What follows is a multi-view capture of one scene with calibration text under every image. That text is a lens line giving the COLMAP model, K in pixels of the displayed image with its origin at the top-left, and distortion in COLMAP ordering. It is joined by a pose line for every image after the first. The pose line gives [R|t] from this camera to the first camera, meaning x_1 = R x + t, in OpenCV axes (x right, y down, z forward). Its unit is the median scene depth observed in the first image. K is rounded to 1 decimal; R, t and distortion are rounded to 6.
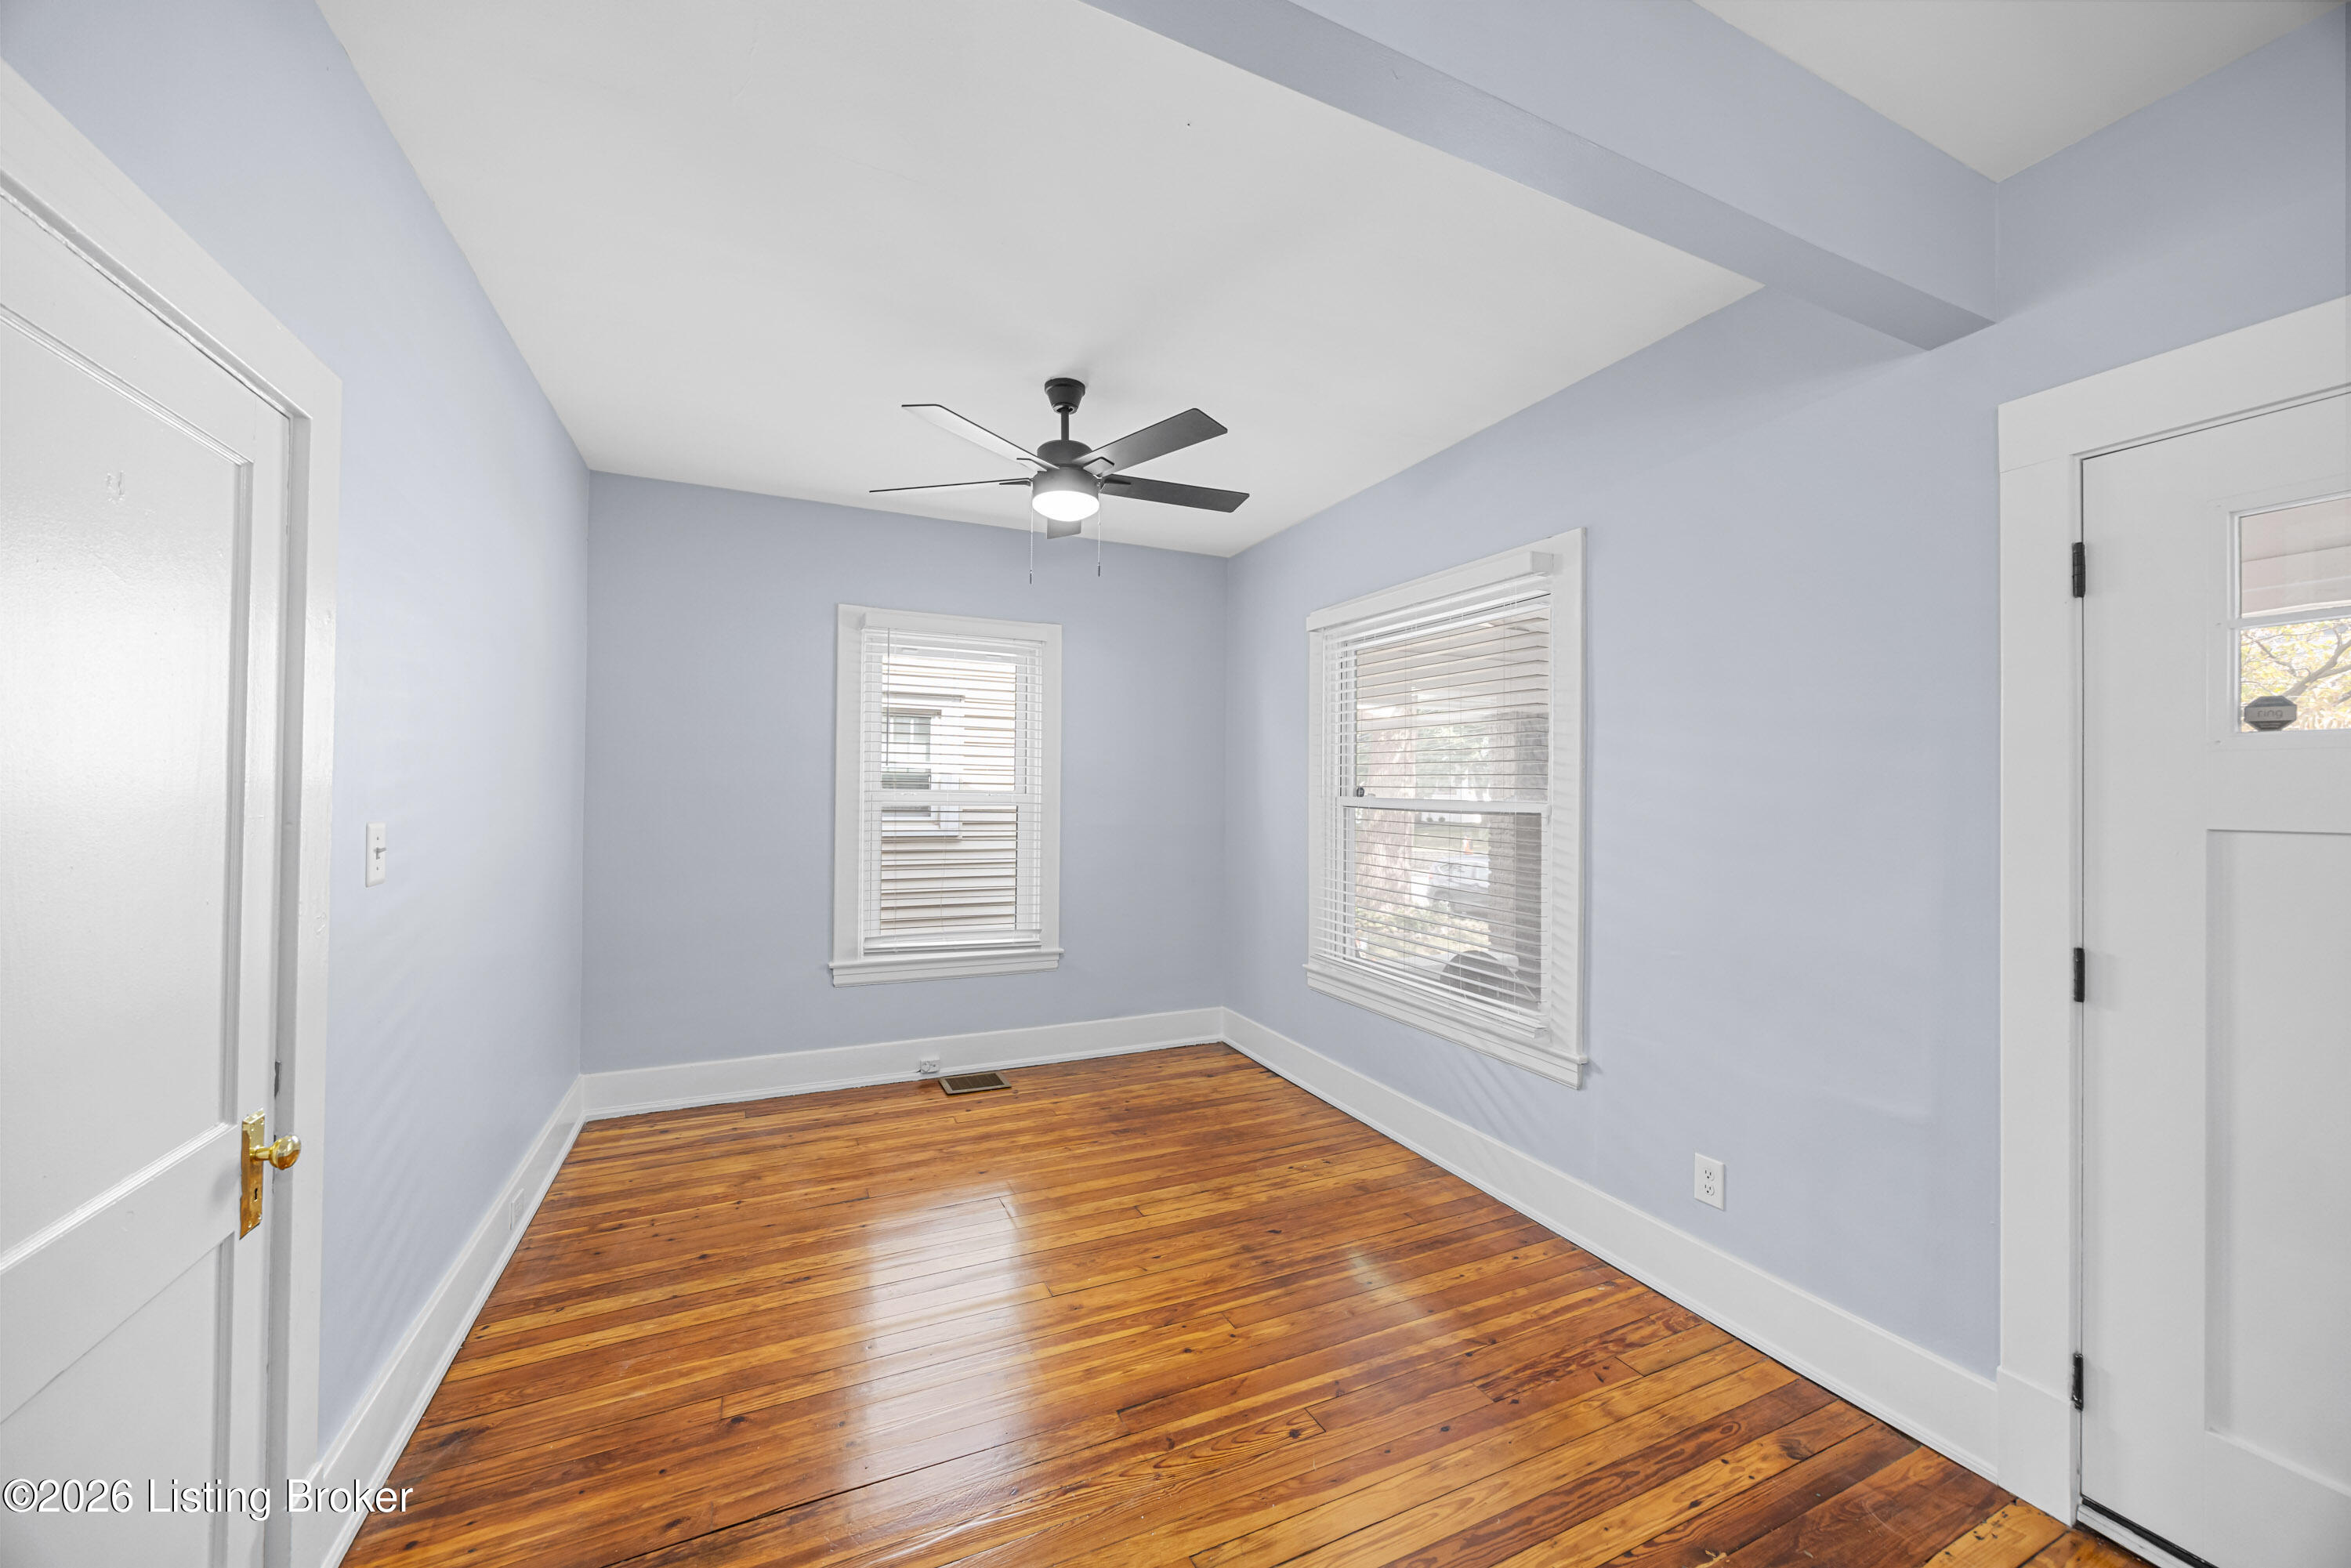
lens RADIAL K [[895.3, 0, 1184.9], [0, 895.3, 787.8], [0, 0, 1]] dist [-0.000869, -0.000554]
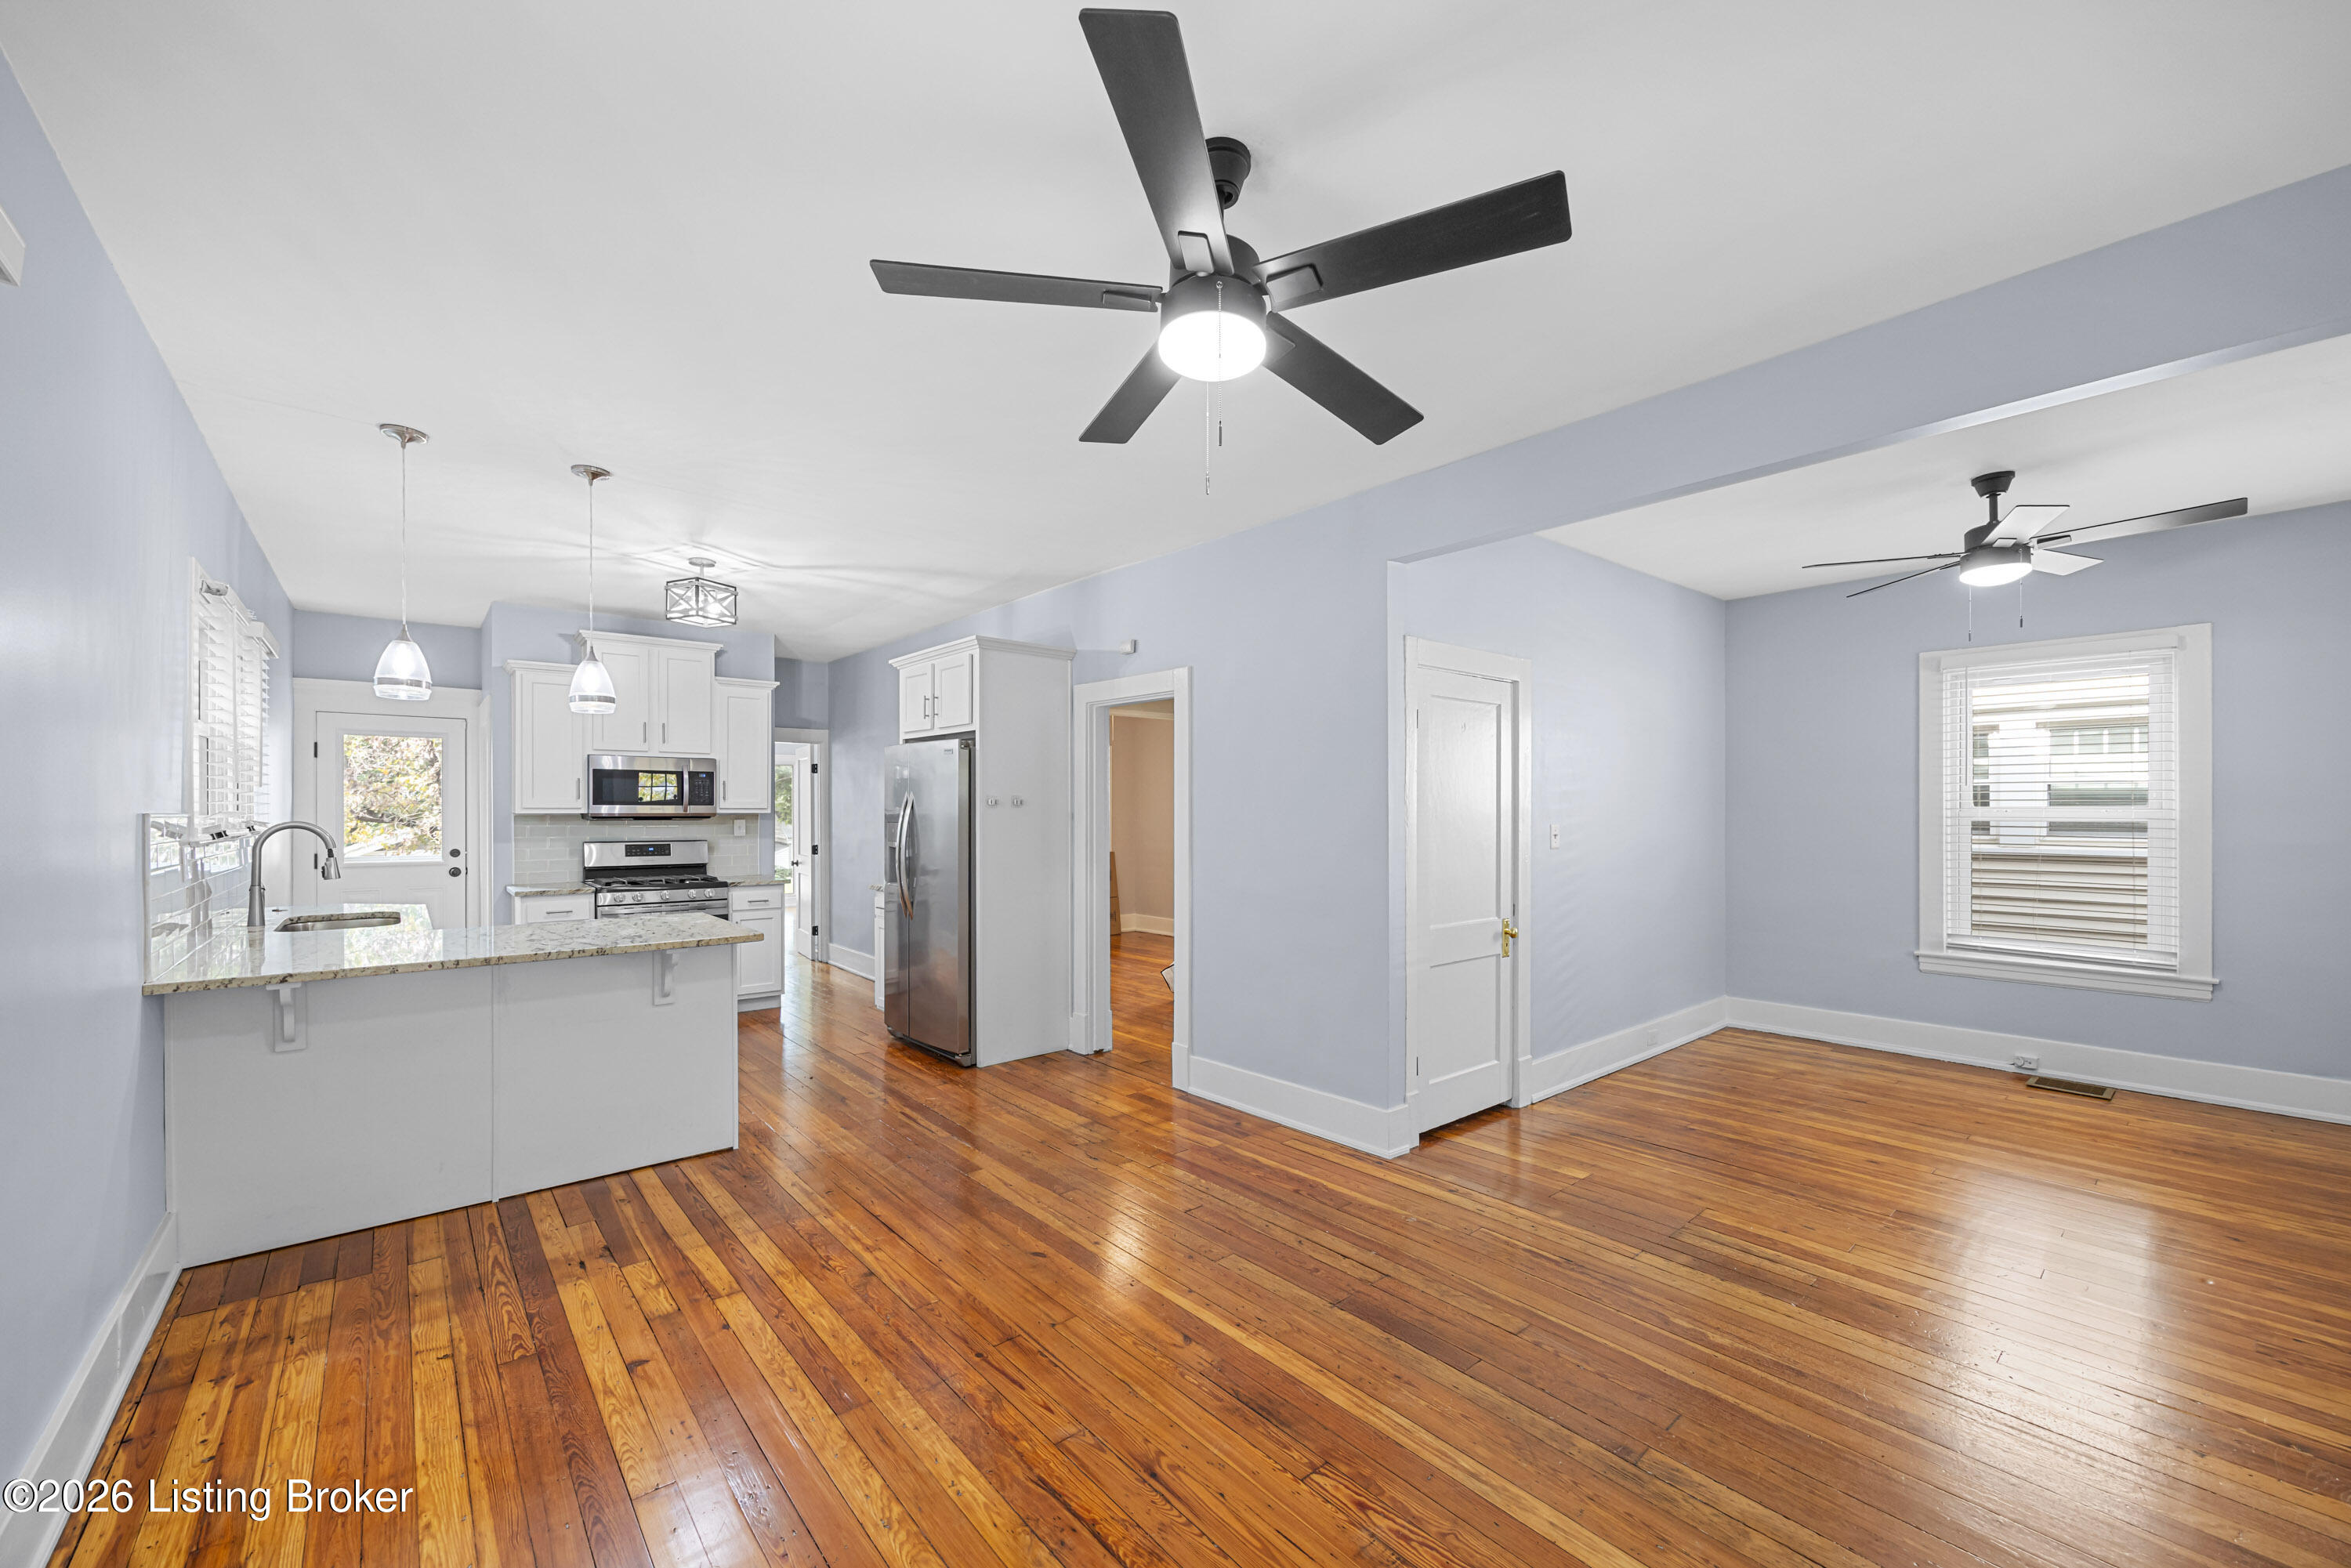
lens RADIAL K [[944.8, 0, 1174.0], [0, 944.8, 816.8], [0, 0, 1]] dist [0.005444, 0.000216]
pose [[0.264943, -0.003739, -0.964257, 0.757825], [0.010539, 0.999944, -0.000982, 0.006858], [0.964206, -0.009902, 0.264968, -0.401814]]
